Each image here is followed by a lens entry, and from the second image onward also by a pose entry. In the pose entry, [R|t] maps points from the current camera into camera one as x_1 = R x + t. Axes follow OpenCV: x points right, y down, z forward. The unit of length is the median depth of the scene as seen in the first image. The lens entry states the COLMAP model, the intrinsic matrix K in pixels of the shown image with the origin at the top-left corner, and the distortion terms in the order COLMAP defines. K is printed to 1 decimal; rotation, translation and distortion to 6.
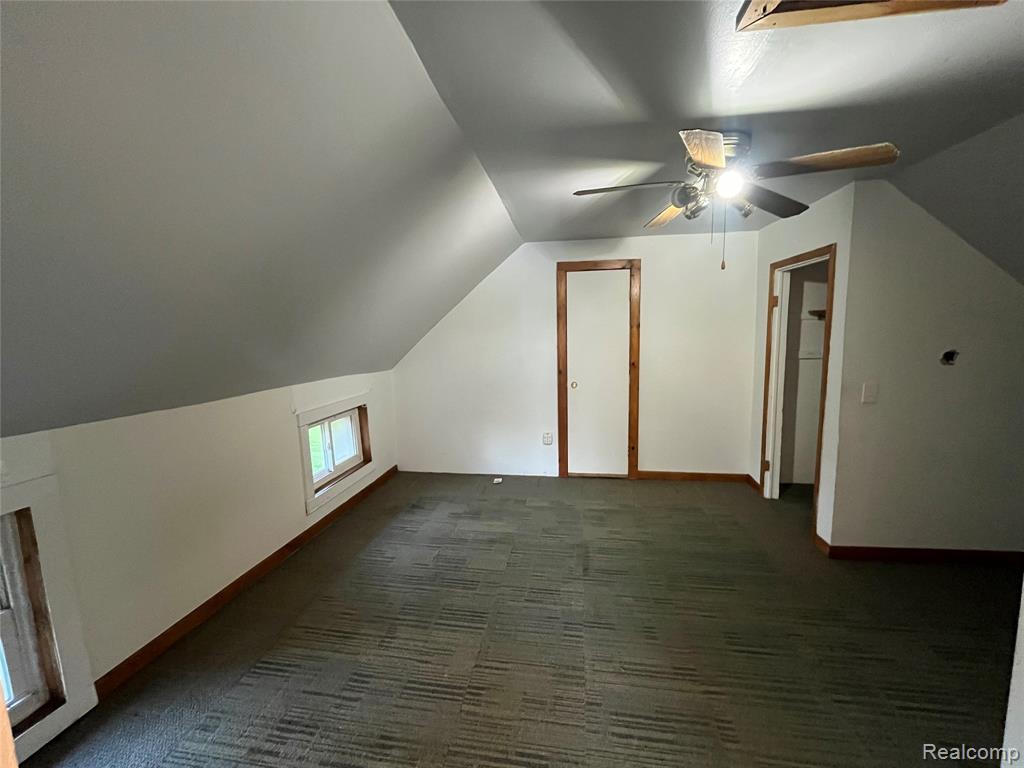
lens RADIAL K [[415.1, 0, 513.4], [0, 415.1, 387.6], [0, 0, 1]] dist [-0.002137, 0.000192]
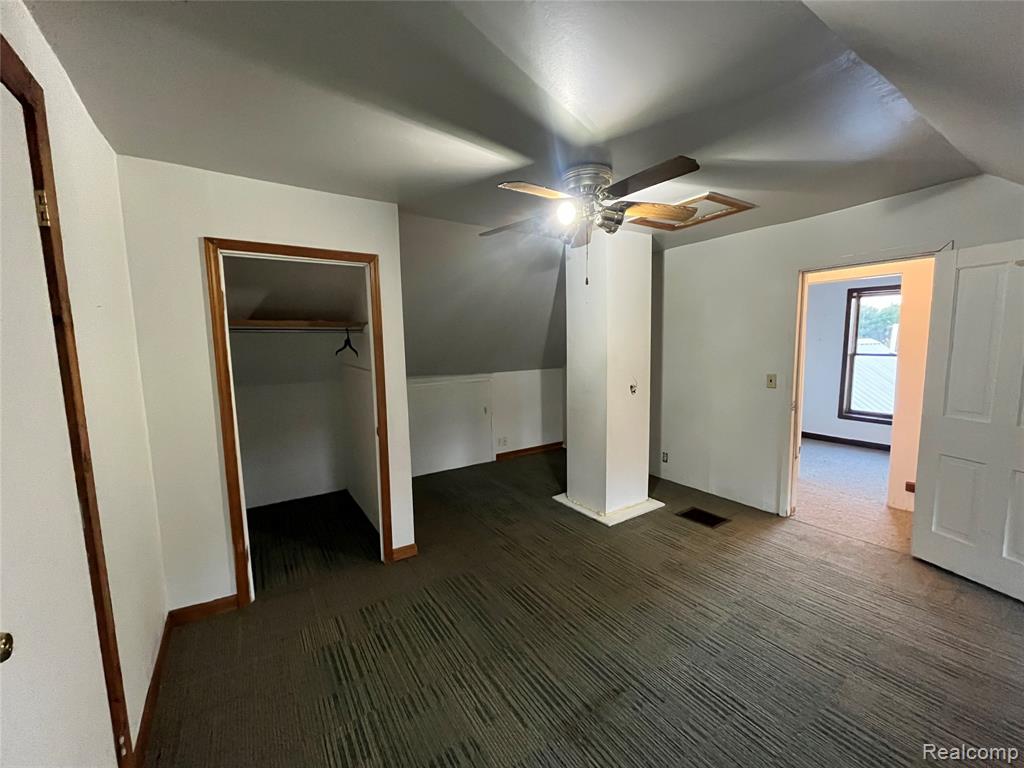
lens RADIAL K [[415.1, 0, 513.7], [0, 415.1, 382.6], [0, 0, 1]] dist [-0.002137, 0.000192]
pose [[-0.669888, -0.042212, 0.741261, -0.144615], [0.130173, 0.976240, 0.173232, -0.139252], [-0.730962, 0.212539, -0.648477, 1.134912]]
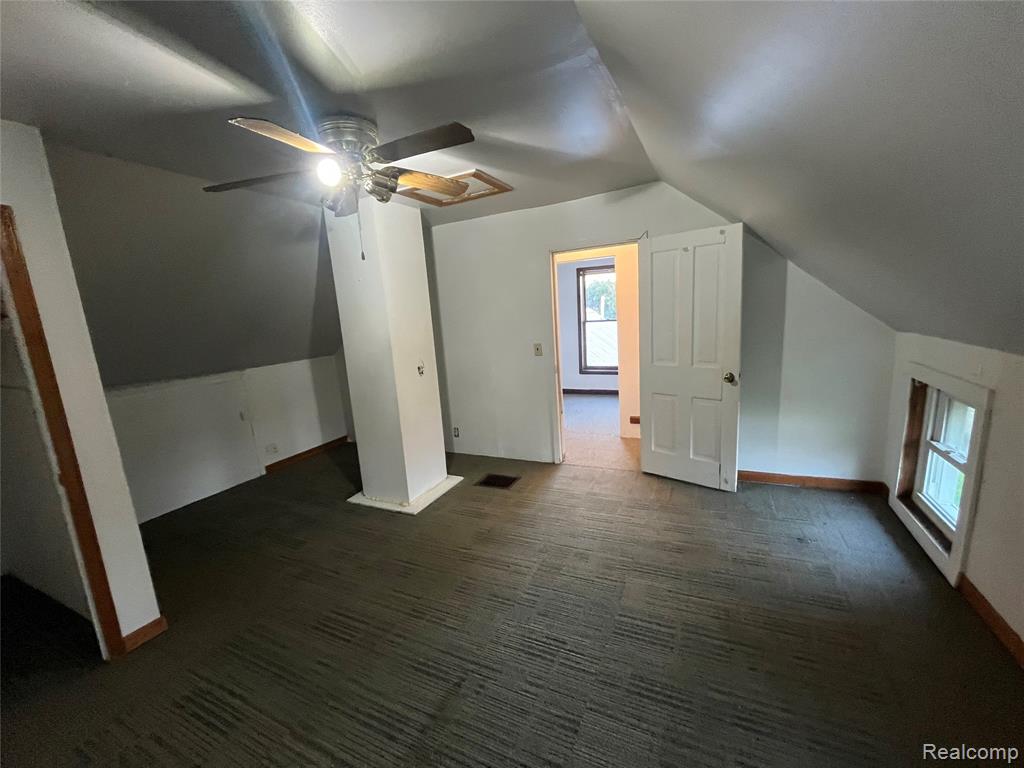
lens RADIAL K [[415.1, 0, 513.6], [0, 415.1, 381.7], [0, 0, 1]] dist [-0.002137, 0.000192]
pose [[-0.953340, 0.035854, 0.299764, -0.092242], [0.126262, 0.949266, 0.288014, -0.140370], [-0.274229, 0.312424, -0.909500, 1.110822]]
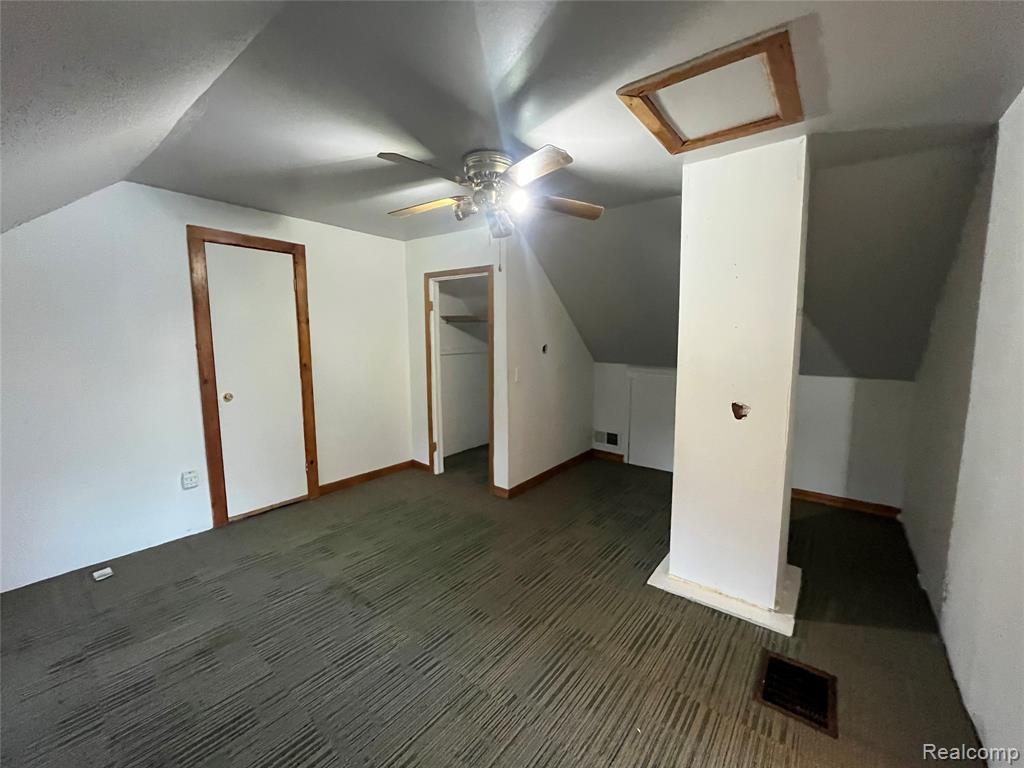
lens RADIAL K [[415.1, 0, 514.4], [0, 415.1, 385.3], [0, 0, 1]] dist [-0.002137, 0.000192]
pose [[0.493025, -0.082852, 0.866061, -0.292244], [0.102088, 0.994088, 0.036984, -0.003641], [-0.864005, 0.070180, 0.498568, 0.229408]]
